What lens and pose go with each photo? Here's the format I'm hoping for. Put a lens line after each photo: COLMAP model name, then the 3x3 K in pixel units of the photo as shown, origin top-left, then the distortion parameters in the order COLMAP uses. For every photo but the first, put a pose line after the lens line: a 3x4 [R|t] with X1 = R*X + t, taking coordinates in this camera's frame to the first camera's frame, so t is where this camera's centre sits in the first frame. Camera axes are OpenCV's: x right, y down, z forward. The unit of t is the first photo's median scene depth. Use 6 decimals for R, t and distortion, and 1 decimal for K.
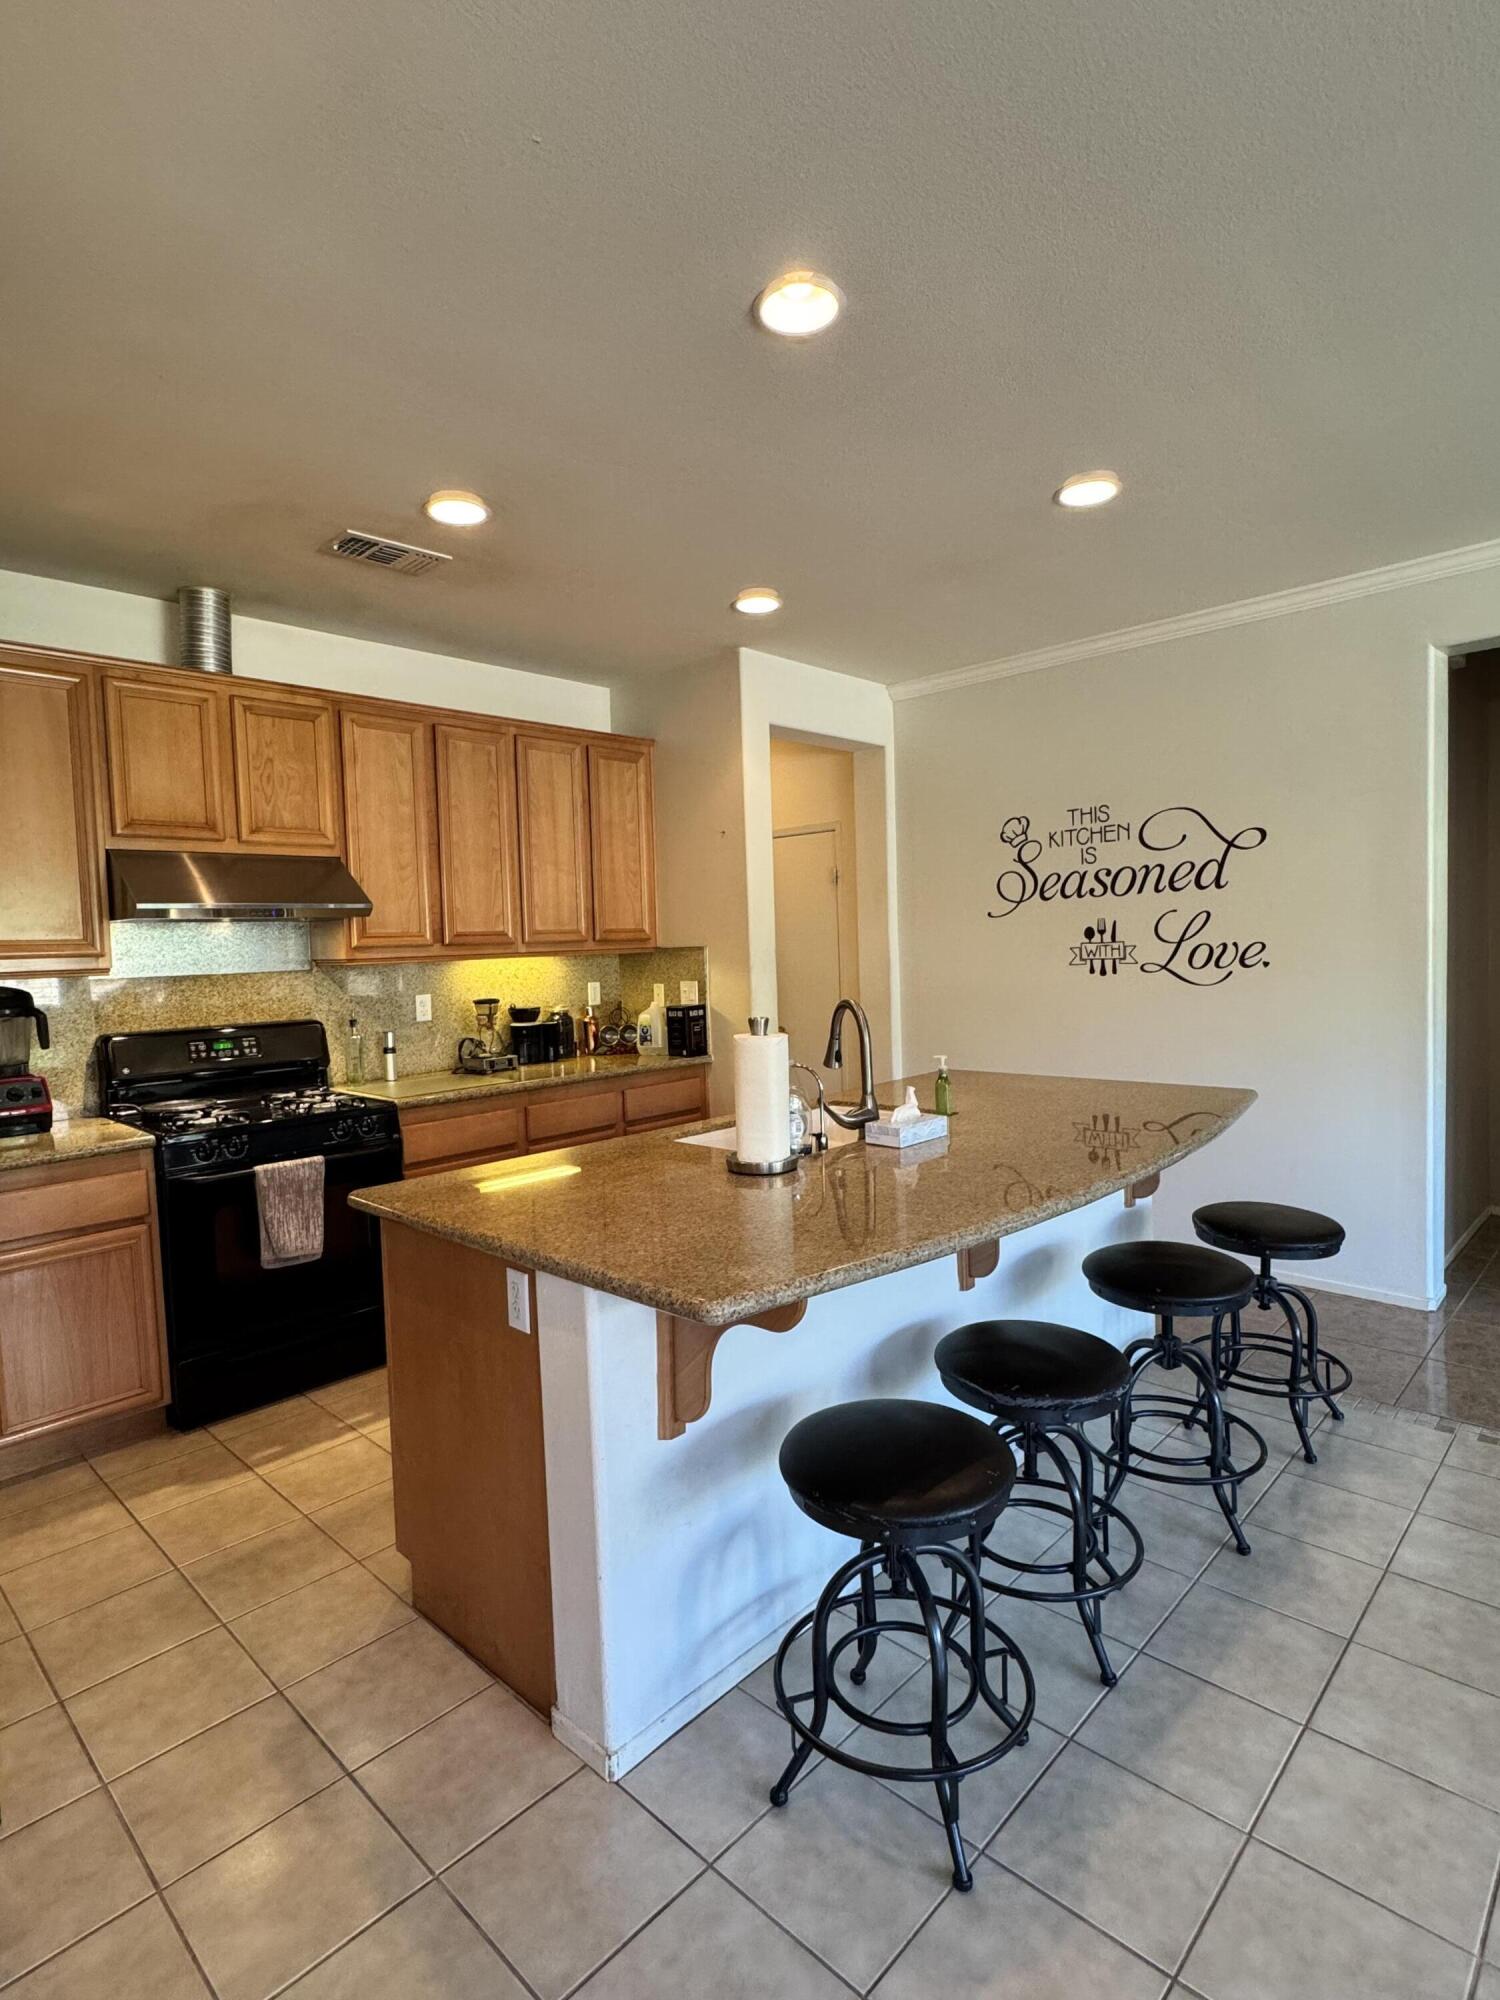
lens RADIAL K [[1025.4, 0, 750.0], [0, 1025.4, 1000.0], [0, 0, 1]] dist [0.000171, -0.000130]
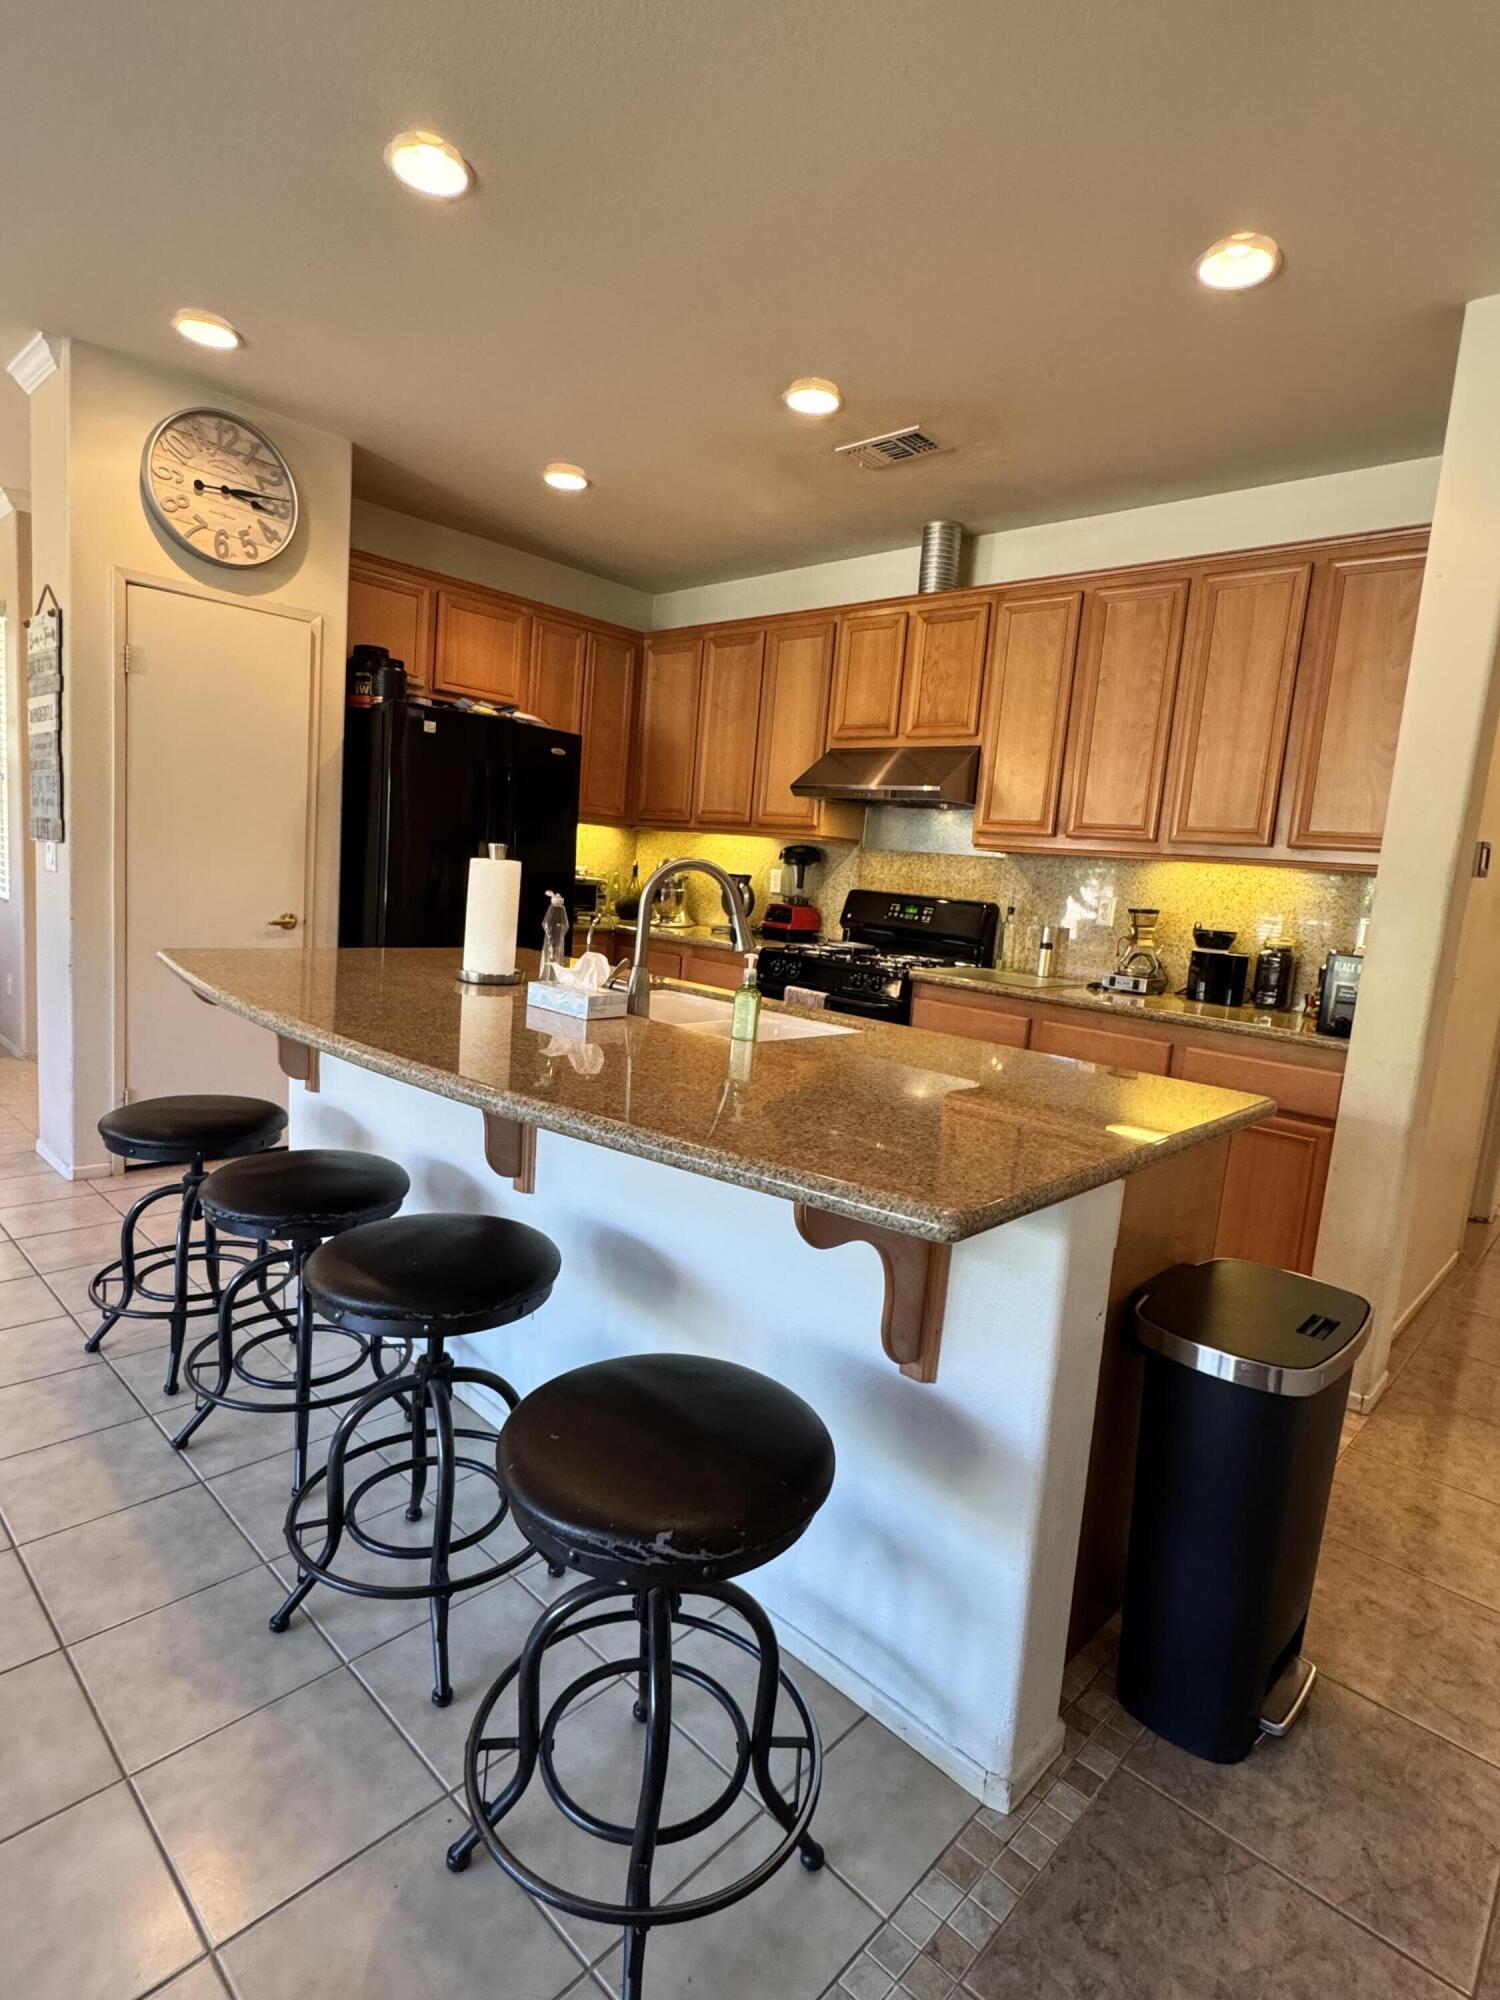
lens RADIAL K [[1025.4, 0, 750.0], [0, 1025.4, 1000.0], [0, 0, 1]] dist [0.000171, -0.000130]
pose [[0.007022, 0.165185, -0.986238, 0.583087], [-0.141048, 0.976565, 0.162560, -0.018565], [0.989978, 0.137965, 0.030157, 0.655920]]
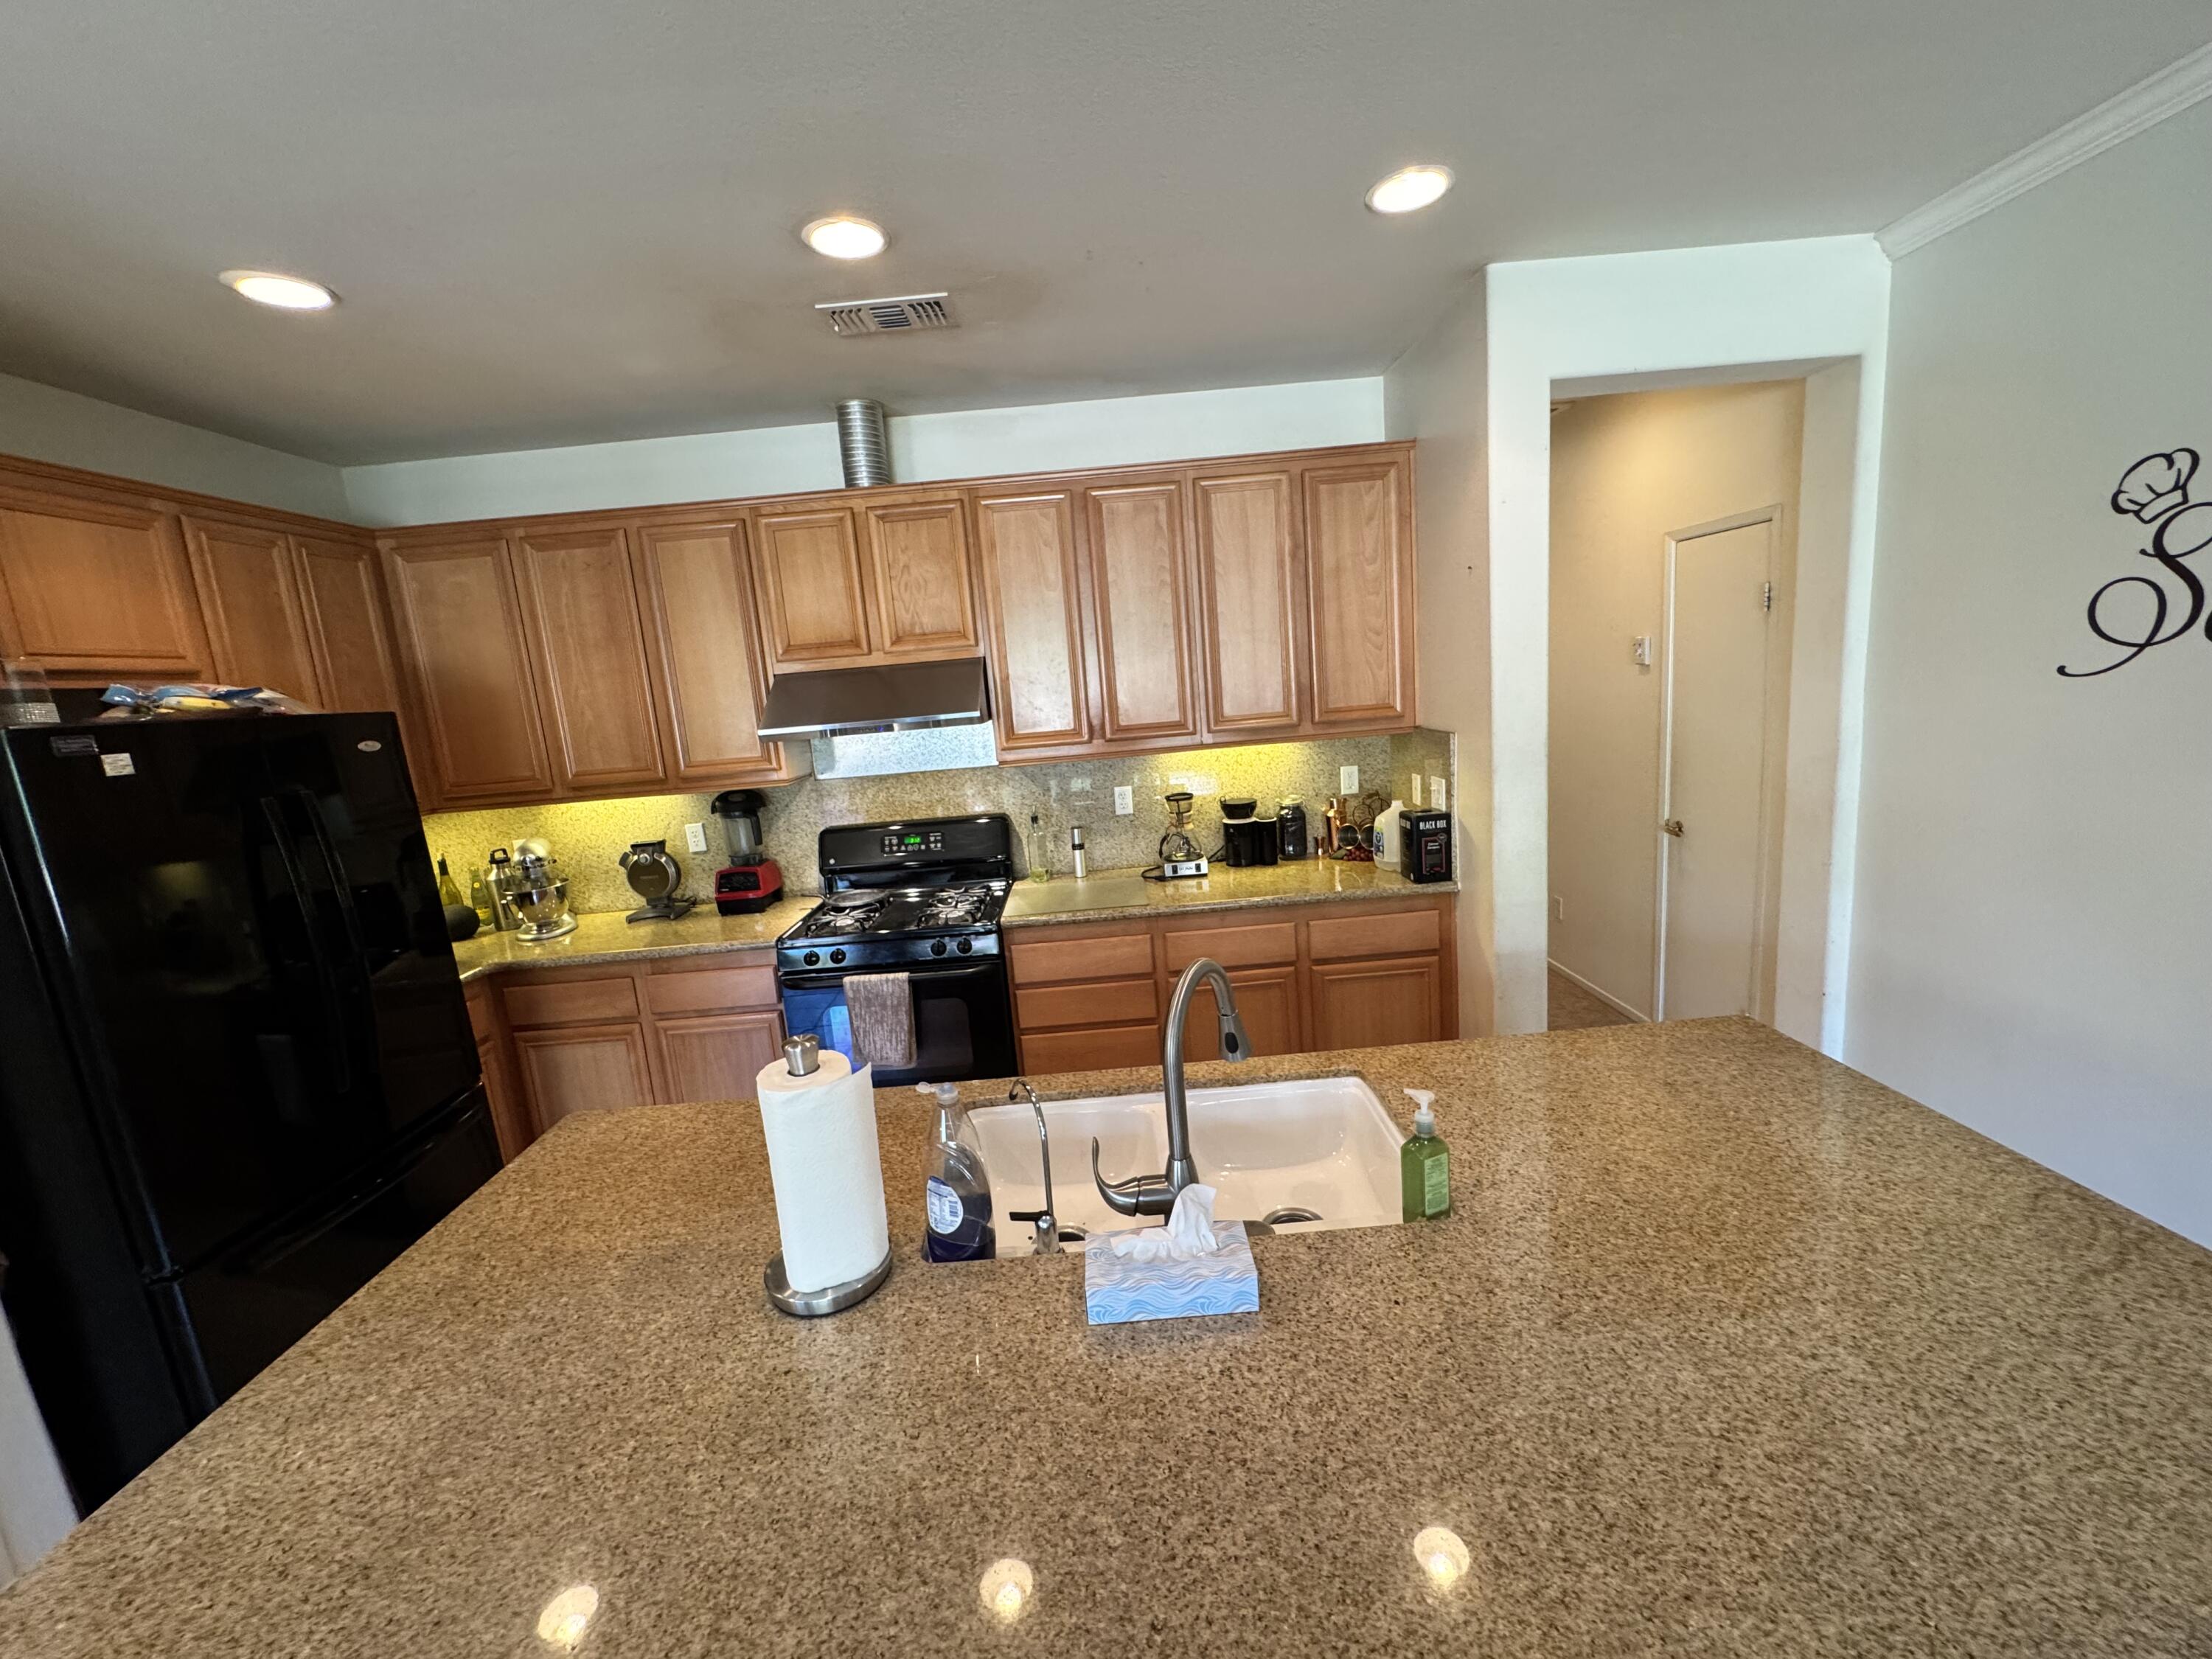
lens RADIAL K [[889.0, 0, 1102.2], [0, 889.0, 831.1], [0, 0, 1]] dist [-0.004008, 0.000596]
pose [[0.698420, 0.099418, -0.708749, 0.243836], [0.017965, 0.987557, 0.156231, -0.090277], [0.715463, -0.121848, 0.687944, 0.413143]]
